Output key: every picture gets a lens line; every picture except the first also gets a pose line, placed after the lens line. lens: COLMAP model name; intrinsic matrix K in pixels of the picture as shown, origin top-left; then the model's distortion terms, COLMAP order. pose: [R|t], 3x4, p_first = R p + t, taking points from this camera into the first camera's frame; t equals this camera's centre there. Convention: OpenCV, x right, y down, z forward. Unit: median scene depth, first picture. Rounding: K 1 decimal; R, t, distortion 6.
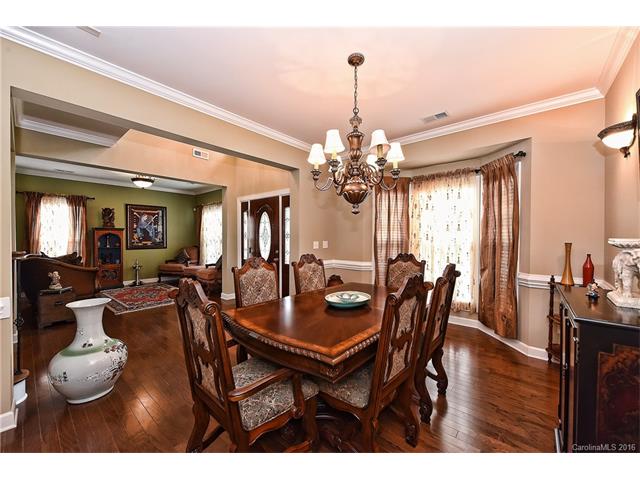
lens RADIAL K [[252.0, 0, 318.8], [0, 252.0, 239.1], [0, 0, 1]] dist [-0.000701, -0.000146]
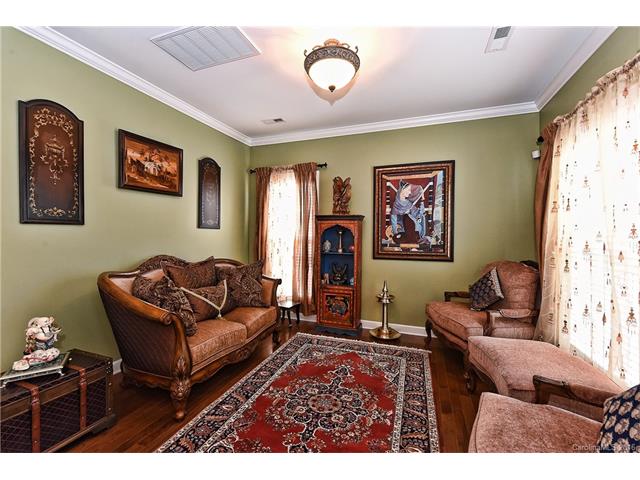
lens RADIAL K [[285.3, 0, 317.3], [0, 285.3, 237.5], [0, 0, 1]] dist [0.001100, 0.000222]
pose [[0.342641, 0.014076, -0.939361, -0.260520], [-0.016105, 0.999829, 0.009108, -0.003250], [0.939328, 0.012007, 0.342809, 0.673979]]
